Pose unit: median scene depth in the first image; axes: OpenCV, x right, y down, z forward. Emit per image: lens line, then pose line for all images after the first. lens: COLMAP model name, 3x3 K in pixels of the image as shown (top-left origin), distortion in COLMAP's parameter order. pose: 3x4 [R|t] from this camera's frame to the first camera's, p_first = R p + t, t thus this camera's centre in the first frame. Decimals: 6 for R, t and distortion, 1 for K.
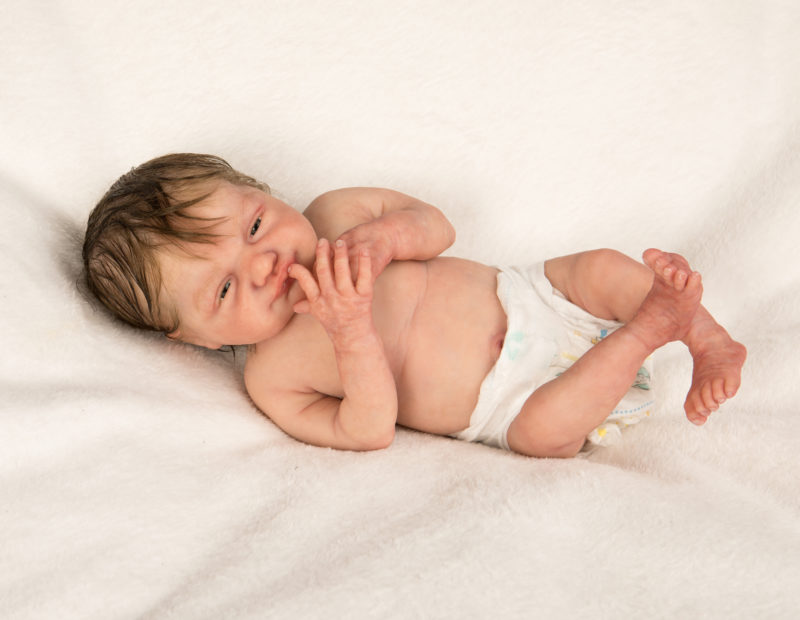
lens RADIAL K [[1730.5, 0, 347.4], [0, 1730.5, 310.3], [0, 0, 1]] dist [0.169064, 0.099599]
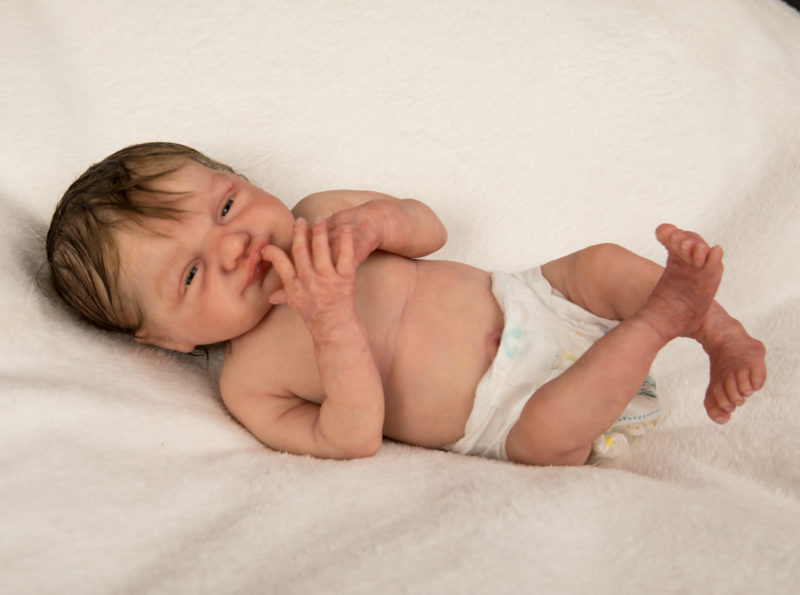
lens RADIAL K [[1145.6, 0, 385.8], [0, 1145.6, 296.8], [0, 0, 1]] dist [-0.000853, 0.005642]
pose [[0.999949, -0.001233, 0.010024, 0.024204], [0.002643, 0.989887, -0.141834, 0.083874], [-0.009747, 0.141853, 0.989840, 0.411688]]
